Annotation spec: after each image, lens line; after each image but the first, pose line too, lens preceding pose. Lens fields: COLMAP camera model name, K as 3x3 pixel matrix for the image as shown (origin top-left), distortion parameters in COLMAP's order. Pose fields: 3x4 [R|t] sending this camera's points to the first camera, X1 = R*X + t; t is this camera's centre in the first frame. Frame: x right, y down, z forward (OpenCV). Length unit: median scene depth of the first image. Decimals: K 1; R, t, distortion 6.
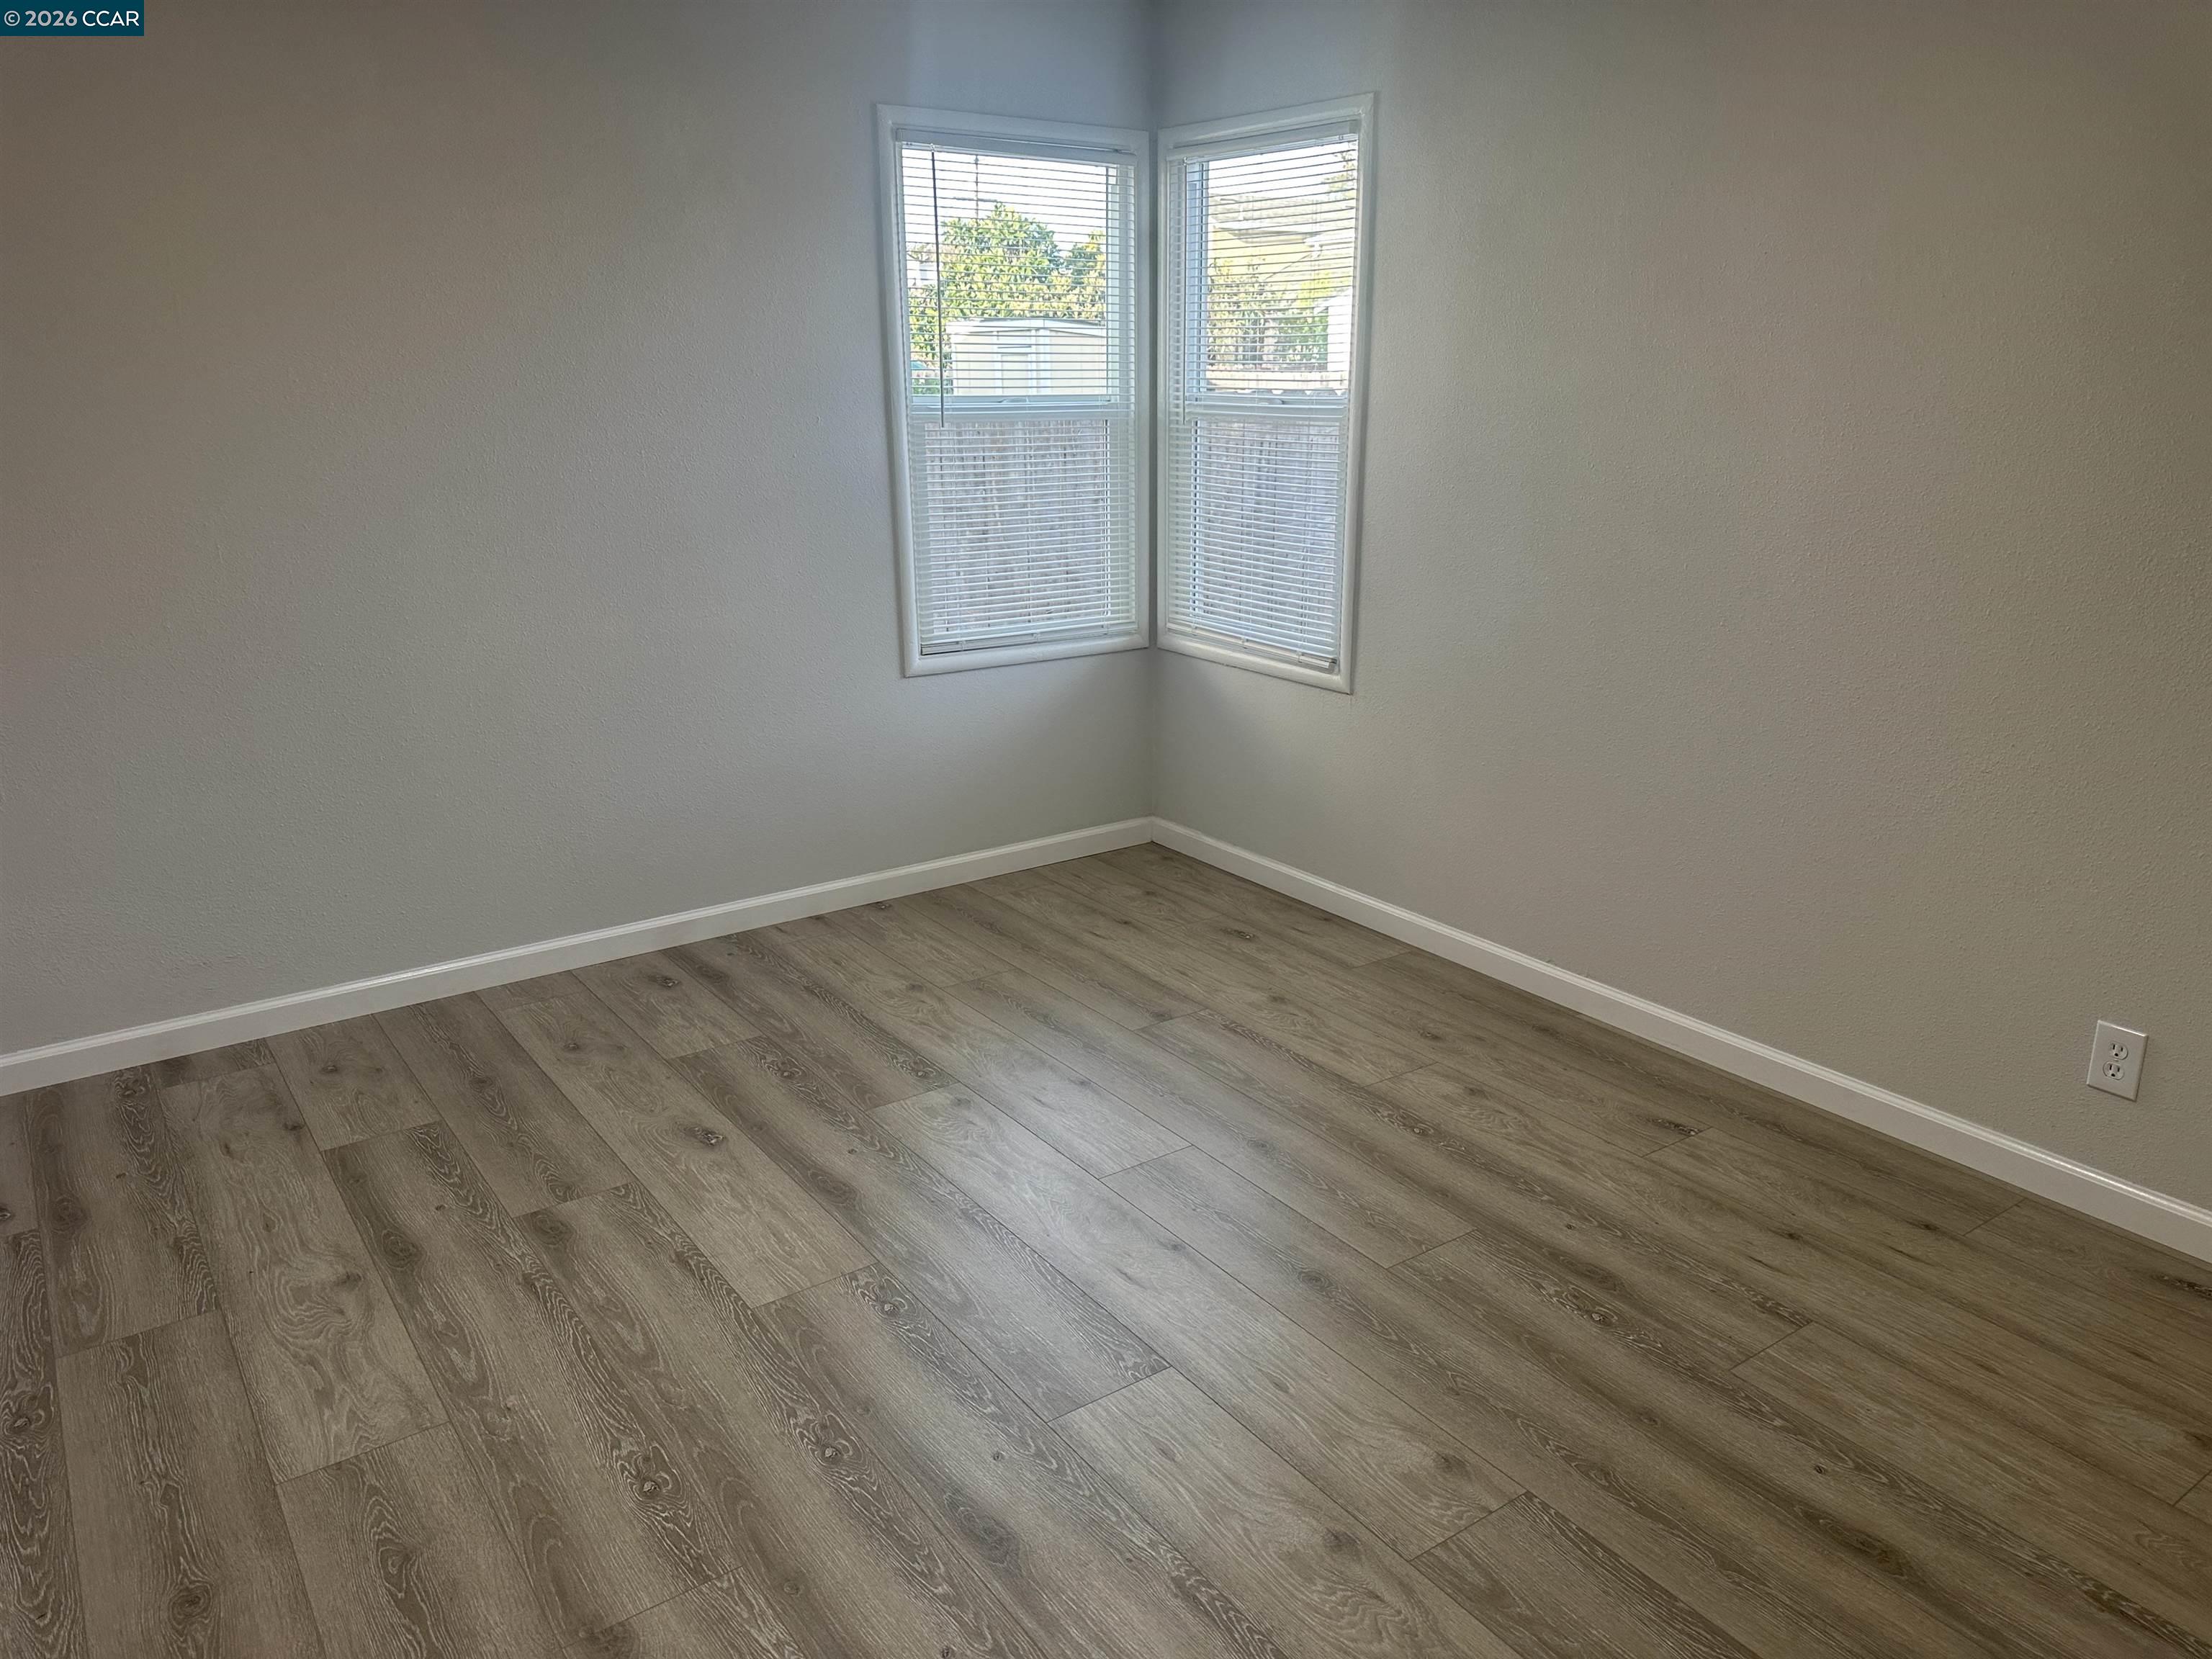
lens RADIAL K [[1543.9, 0, 1115.0], [0, 1543.9, 731.7], [0, 0, 1]] dist [0.095900, -0.094219]
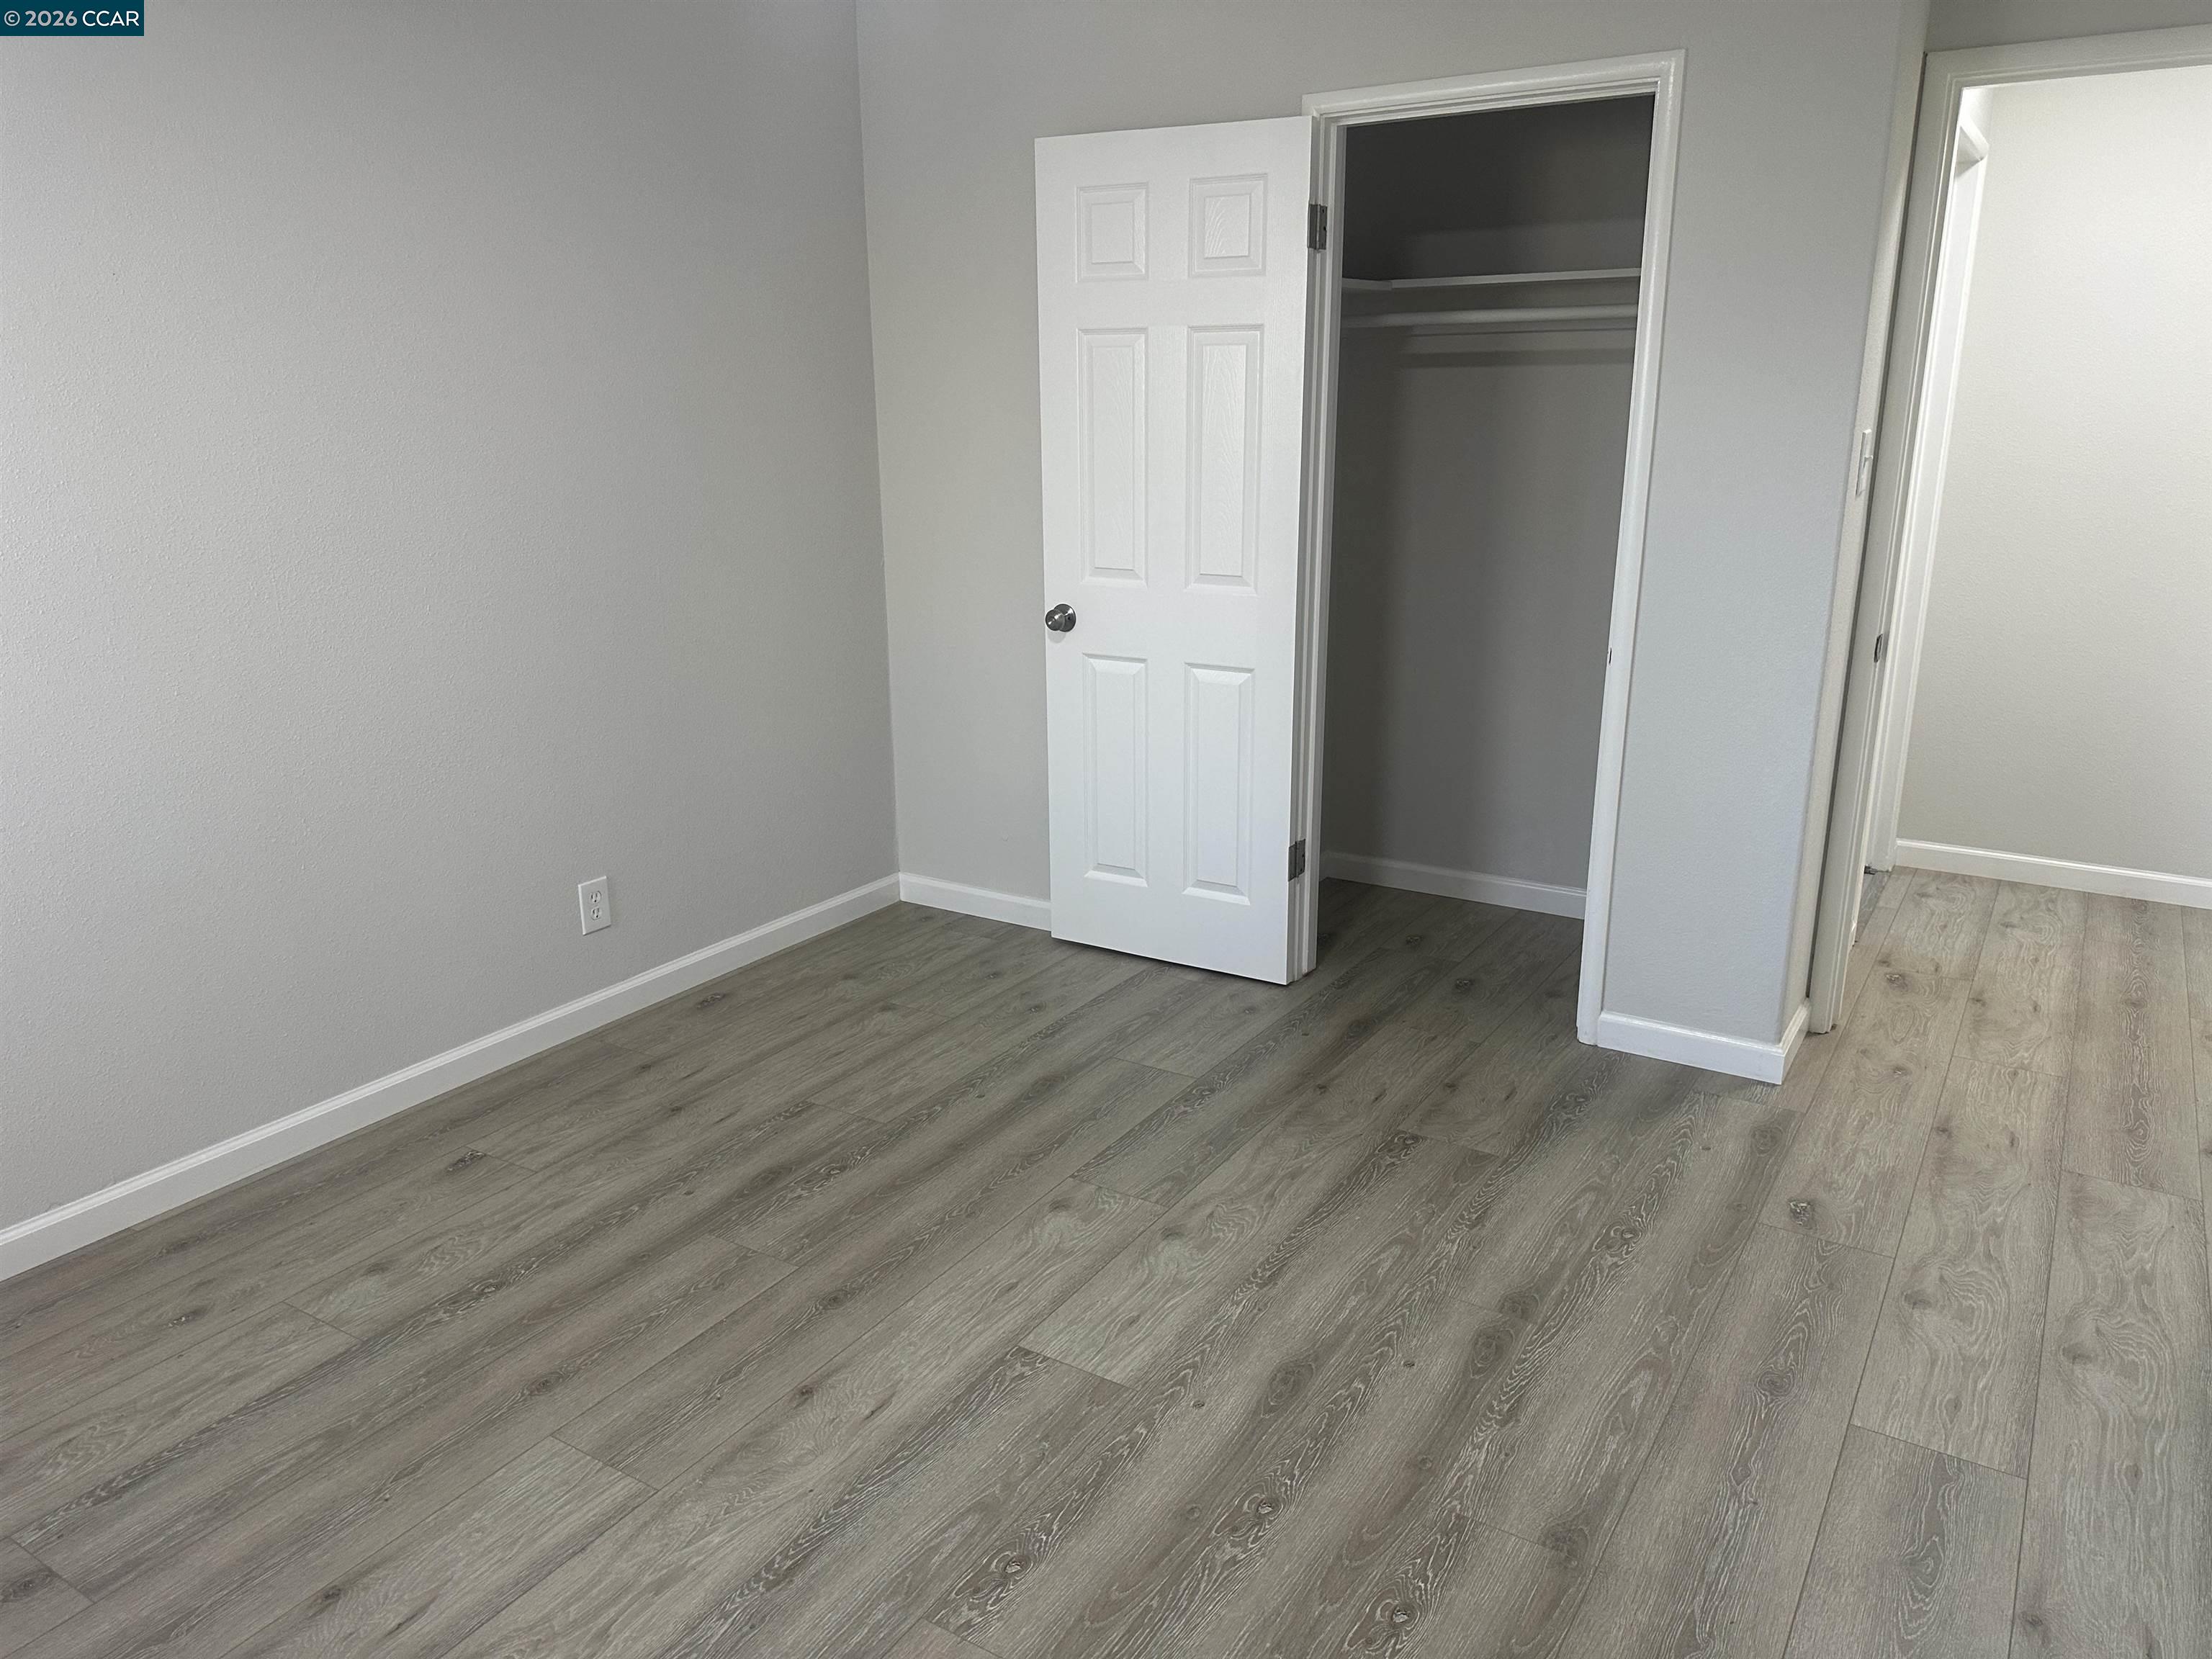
lens RADIAL K [[1546.3, 0, 1108.2], [0, 1546.3, 809.7], [0, 0, 1]] dist [0.124976, -0.193738]
pose [[-0.360479, -0.241458, 0.900973, -0.828815], [0.227427, 0.914012, 0.335945, -0.252366], [-0.904617, 0.326007, -0.274568, 1.103389]]
